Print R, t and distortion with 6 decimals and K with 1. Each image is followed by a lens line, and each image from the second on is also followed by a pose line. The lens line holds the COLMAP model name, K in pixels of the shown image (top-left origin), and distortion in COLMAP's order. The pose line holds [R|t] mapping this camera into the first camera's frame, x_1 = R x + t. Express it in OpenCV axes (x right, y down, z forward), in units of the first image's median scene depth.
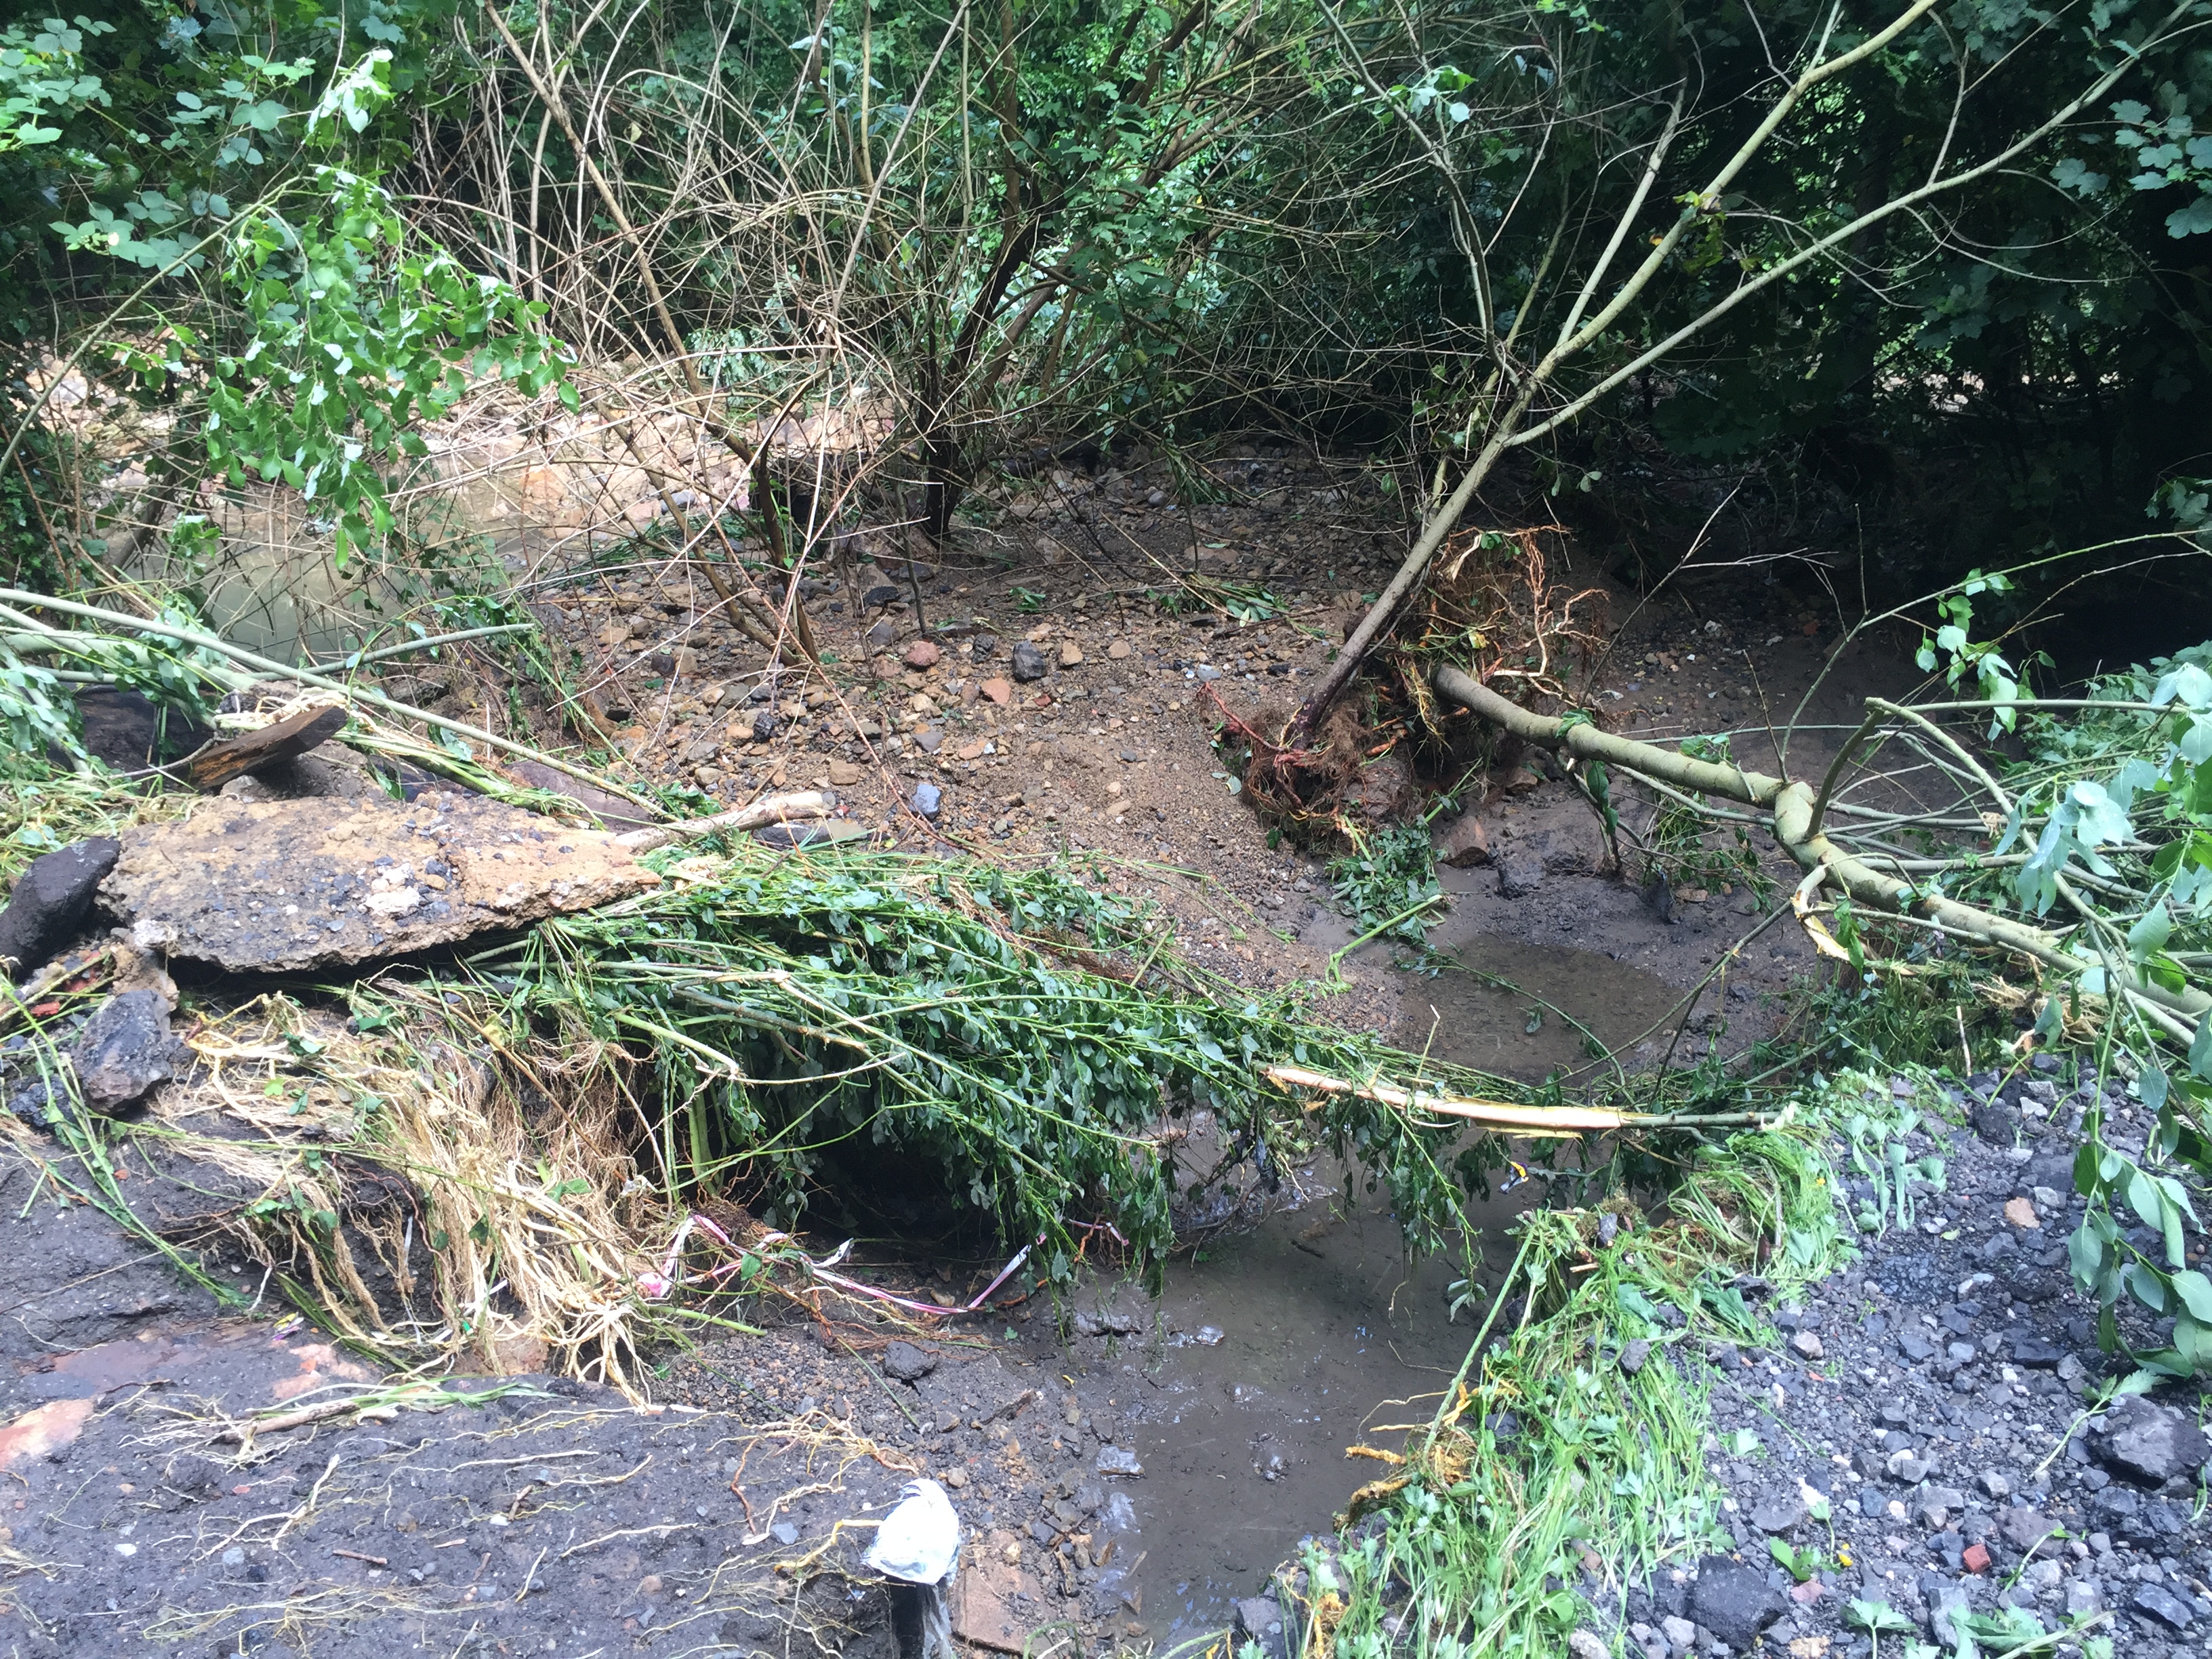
lens RADIAL K [[1893.4, 0, 1100.3], [0, 1893.4, 832.7], [0, 0, 1]] dist [0.059735, -0.085468]
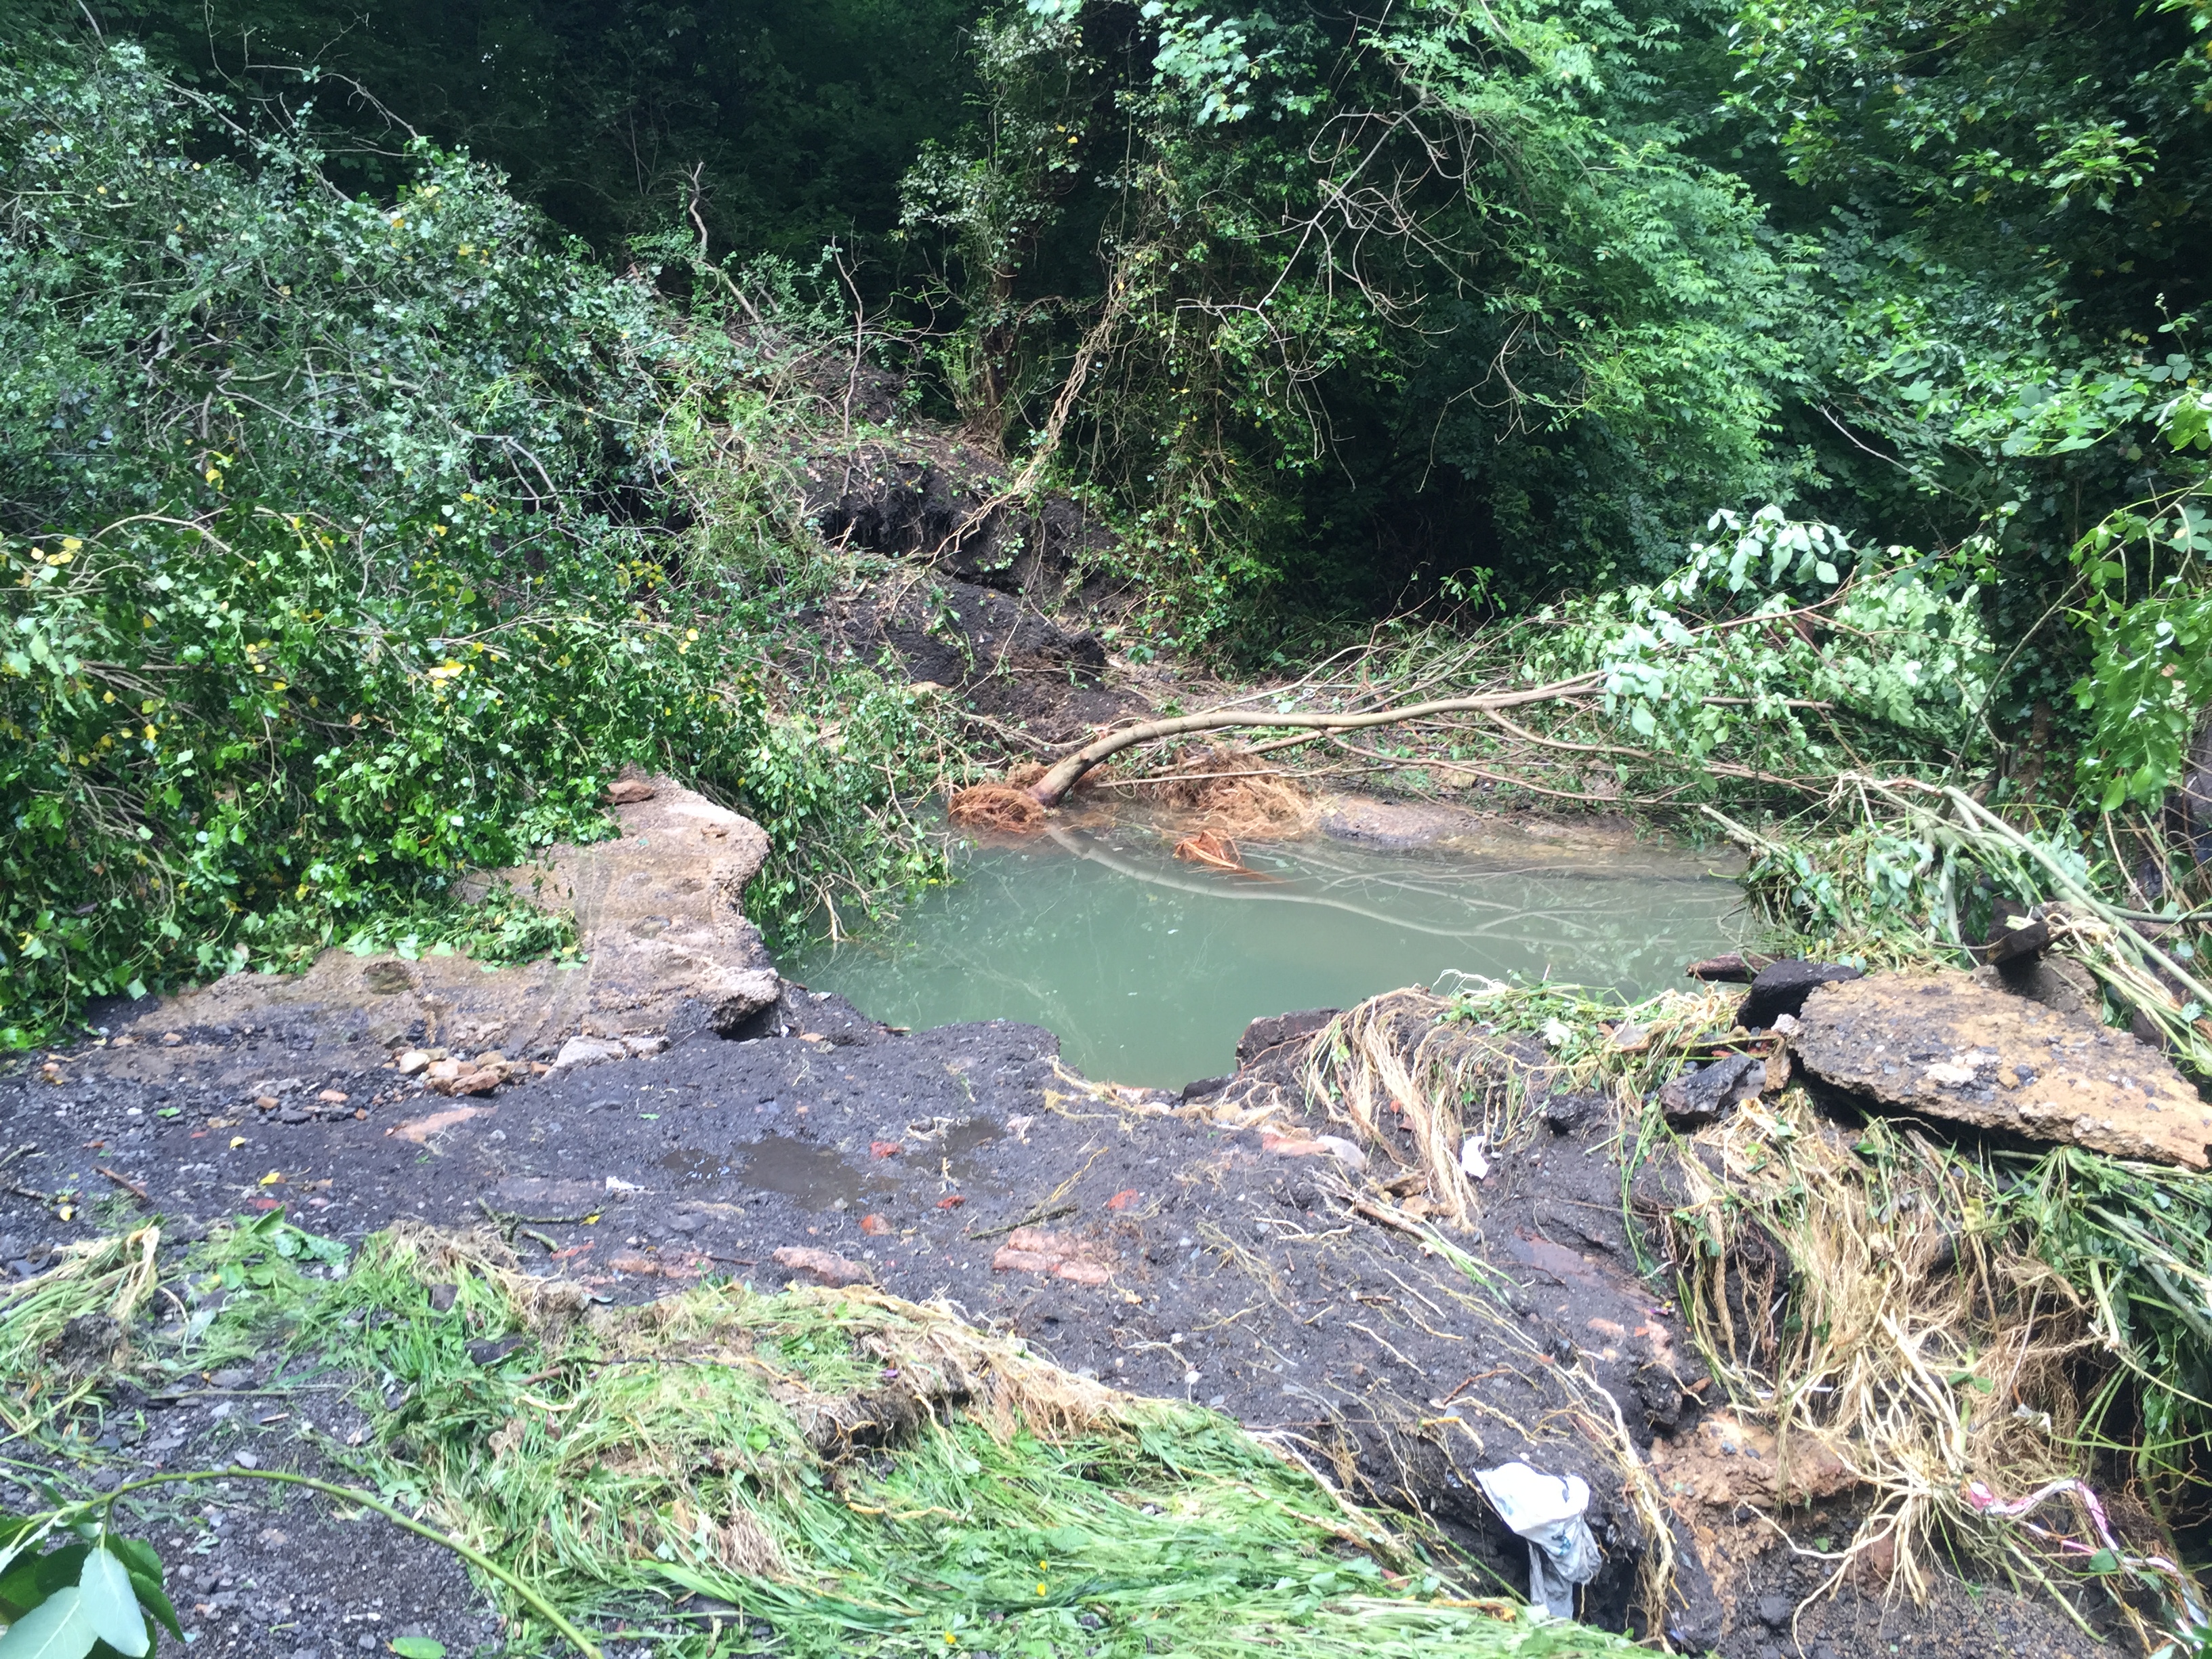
lens RADIAL K [[1893.4, 0, 1090.5], [0, 1893.4, 839.2], [0, 0, 1]] dist [0.059735, -0.085468]
pose [[0.229831, 0.203189, -0.951784, 0.591294], [-0.351666, 0.929225, 0.113455, -0.045120], [0.907474, 0.308634, 0.285019, 0.154771]]
